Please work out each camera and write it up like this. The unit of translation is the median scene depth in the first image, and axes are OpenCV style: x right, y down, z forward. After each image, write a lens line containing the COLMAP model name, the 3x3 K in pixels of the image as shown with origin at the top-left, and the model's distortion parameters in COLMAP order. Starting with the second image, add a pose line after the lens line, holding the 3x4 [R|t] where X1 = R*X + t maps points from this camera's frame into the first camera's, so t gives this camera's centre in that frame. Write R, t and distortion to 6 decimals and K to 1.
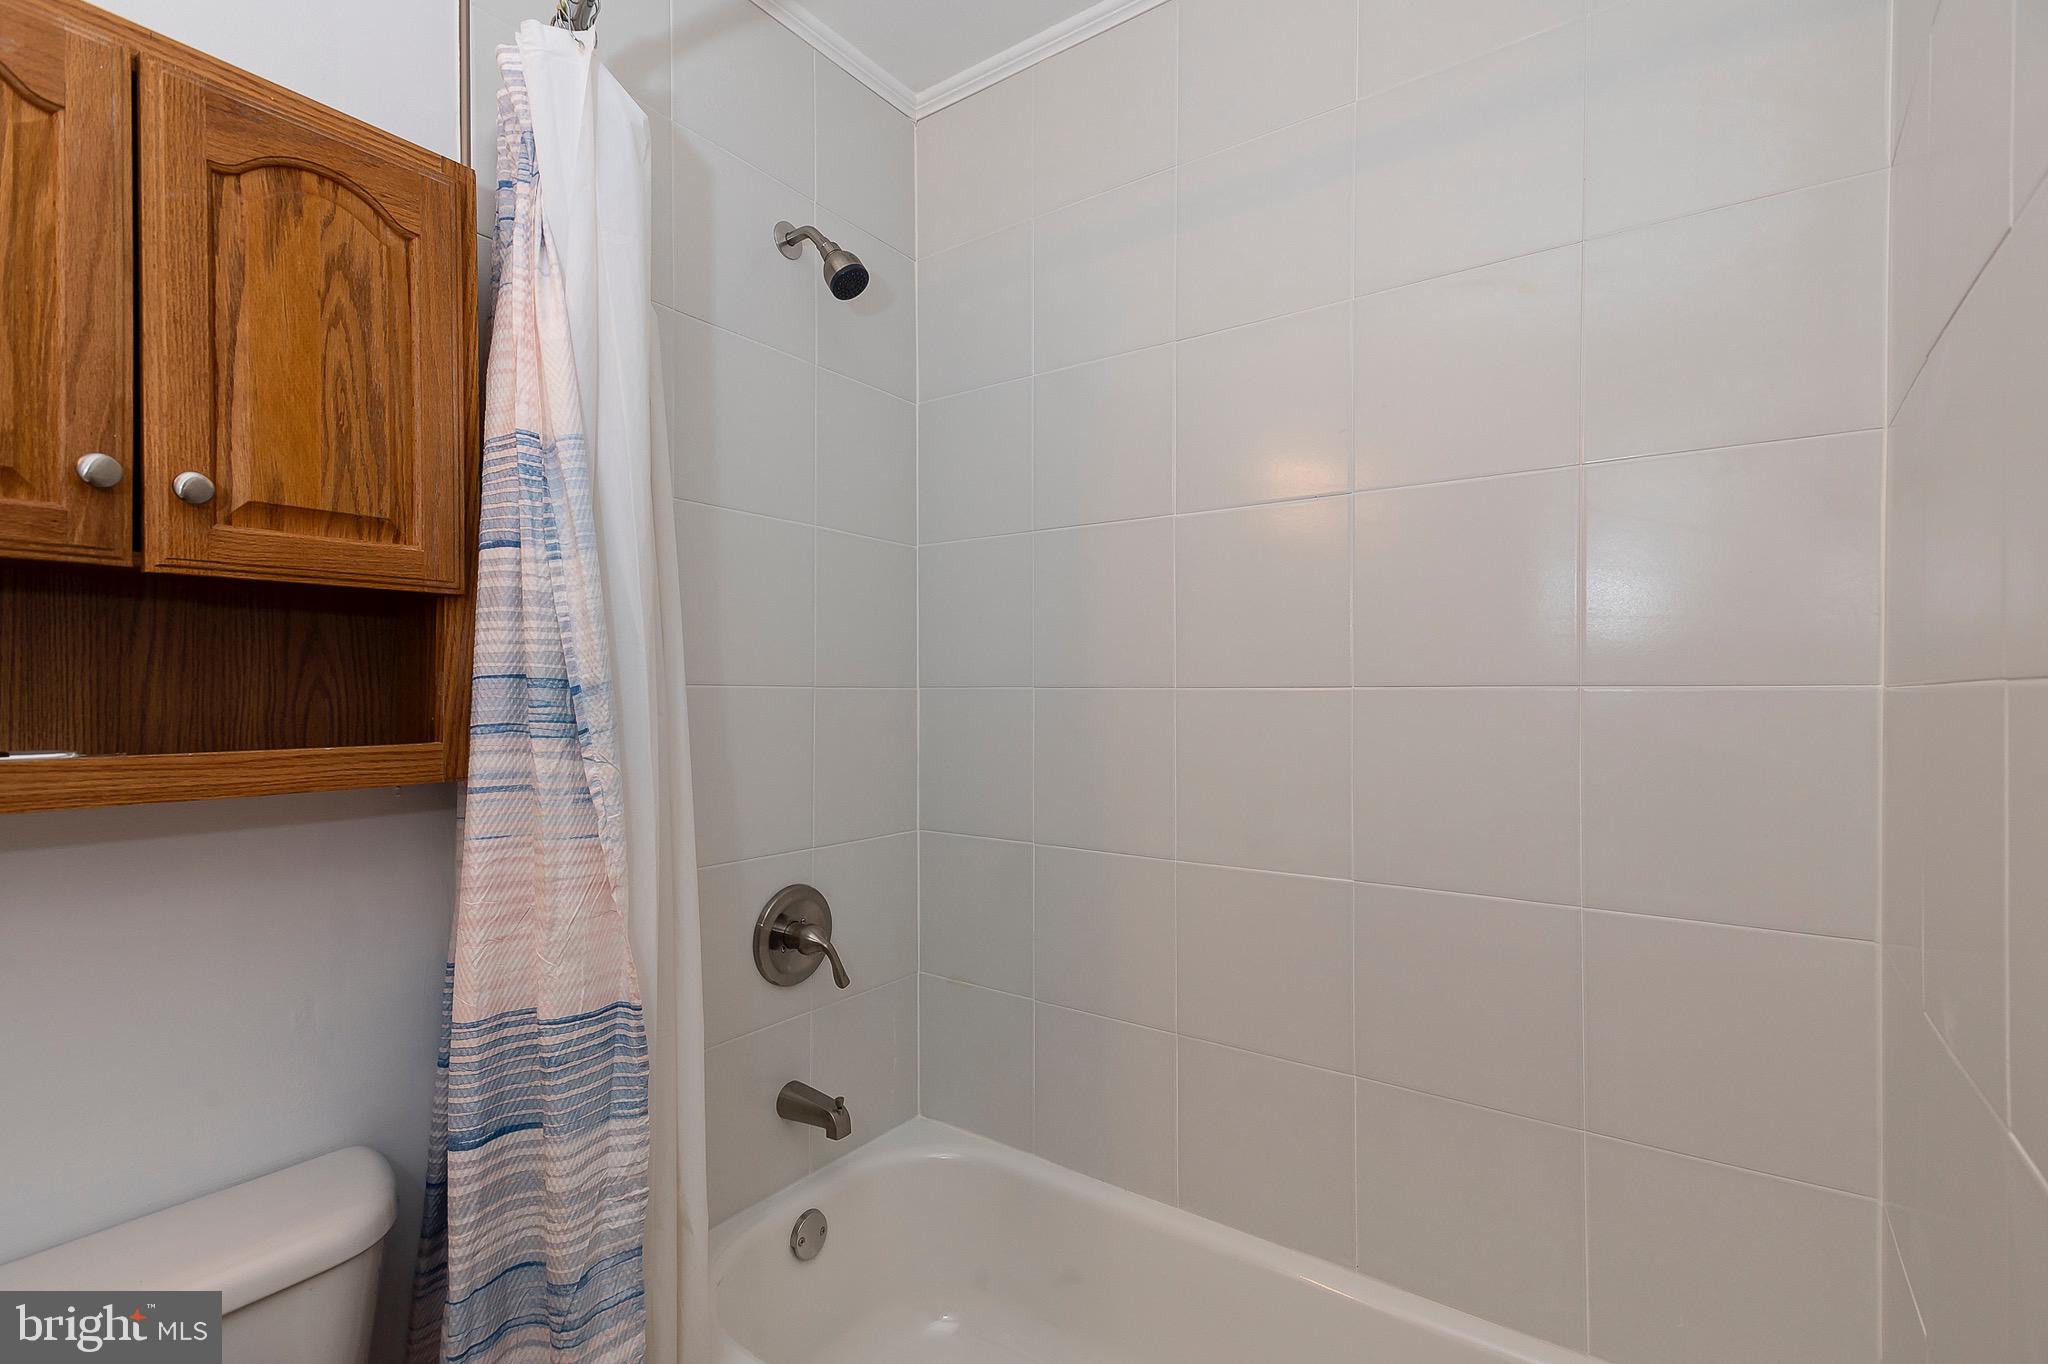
lens RADIAL K [[954.0, 0, 1019.3], [0, 954.0, 693.8], [0, 0, 1]] dist [0.033677, -0.006988]
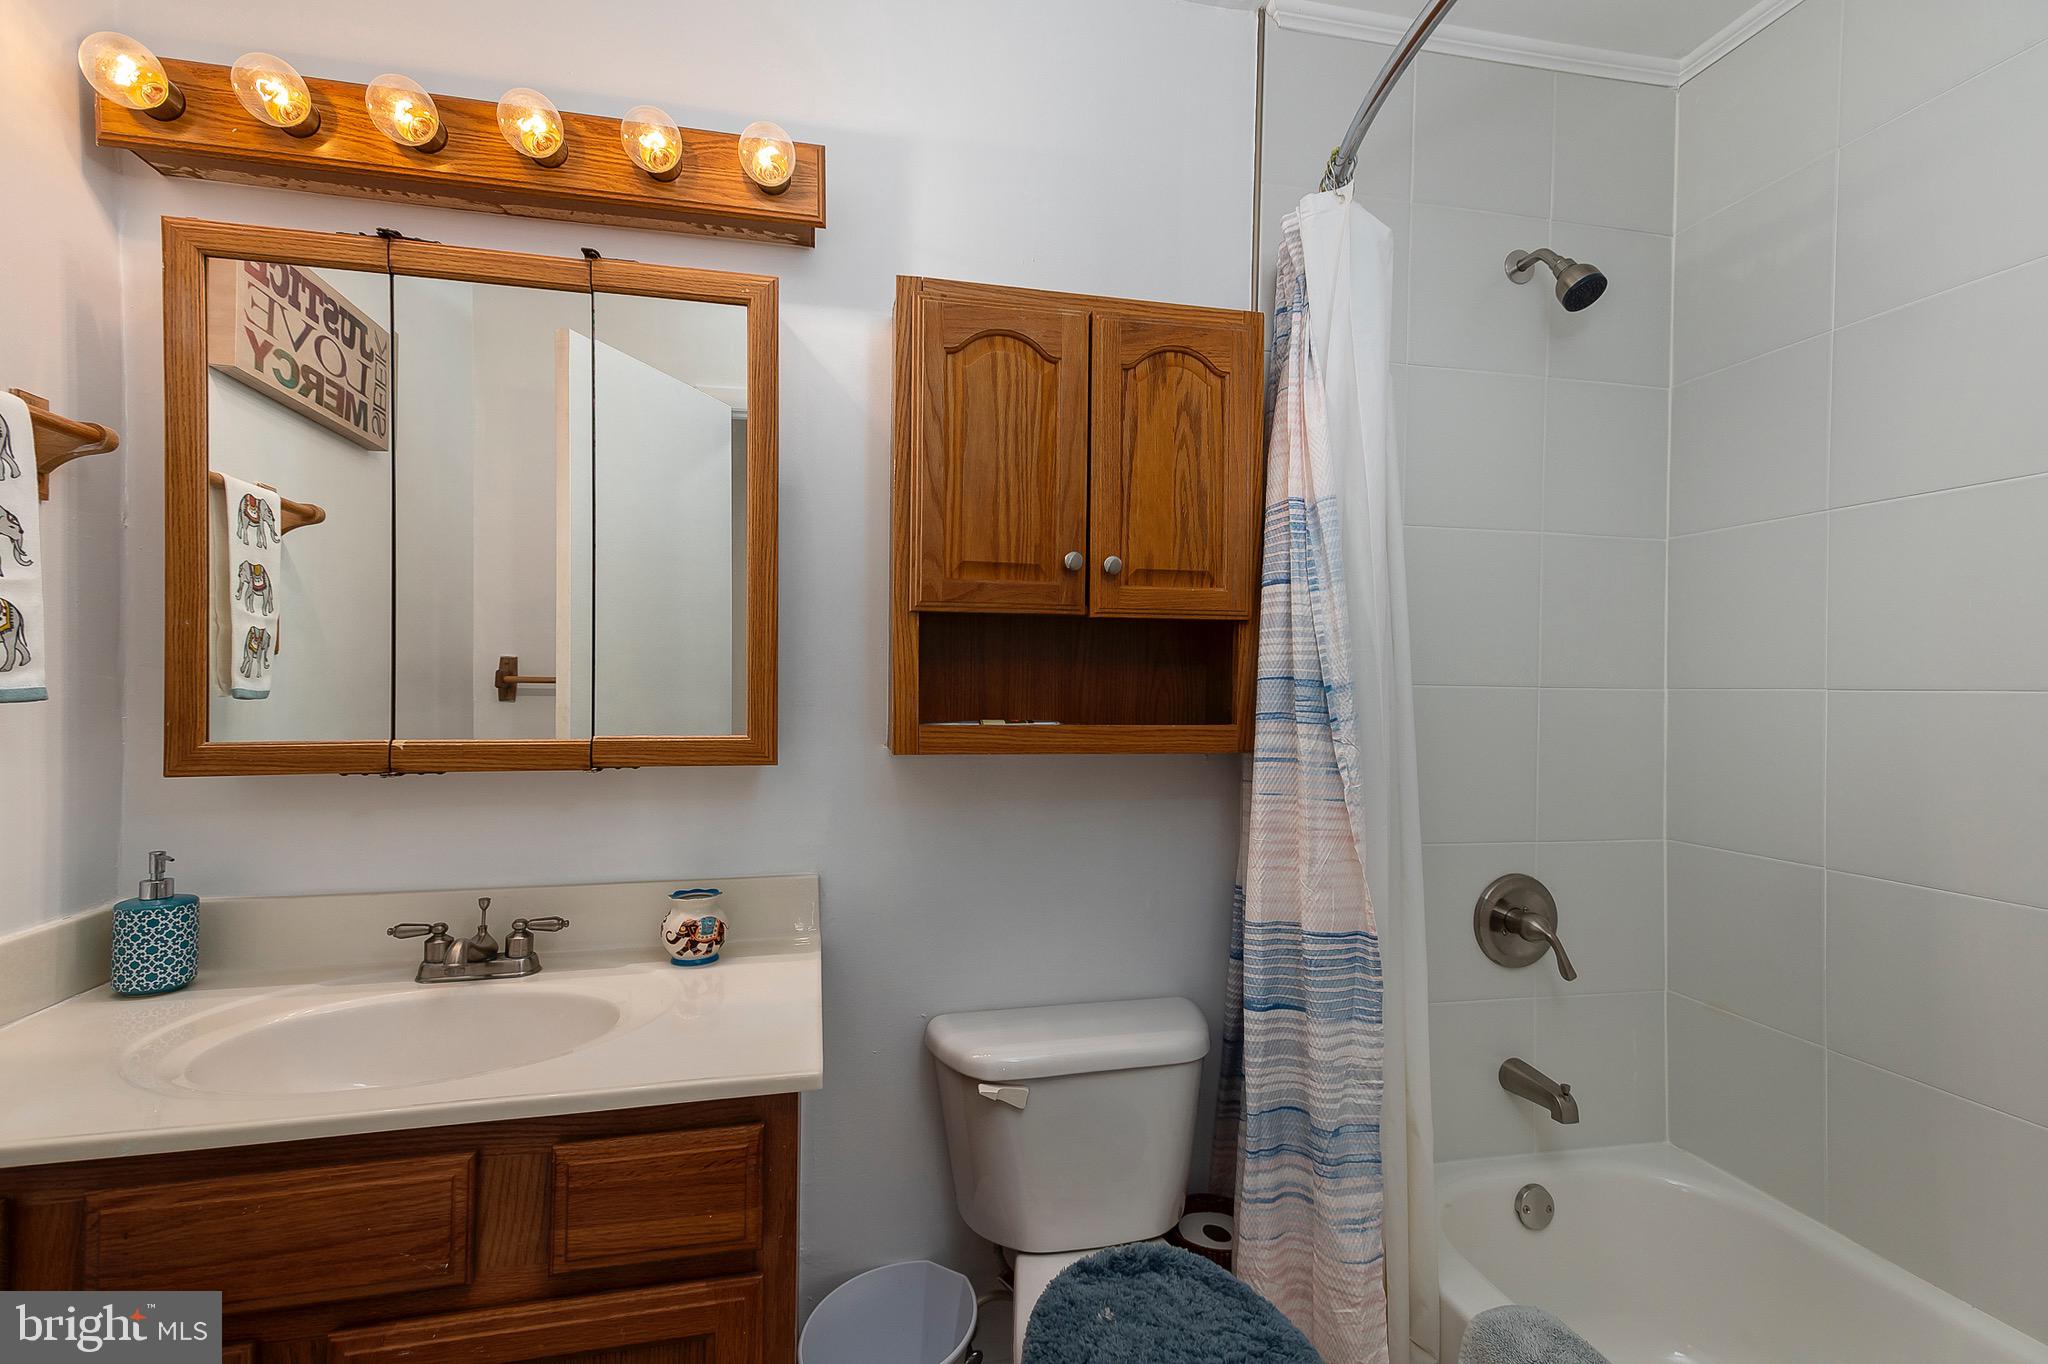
lens RADIAL K [[954.0, 0, 1003.2], [0, 954.0, 685.8], [0, 0, 1]] dist [0.033677, -0.006988]
pose [[0.743327, 0.005572, -0.668905, 0.088441], [-0.010699, 0.999936, -0.003559, 0.001706], [0.668843, 0.009802, 0.743339, -0.281363]]
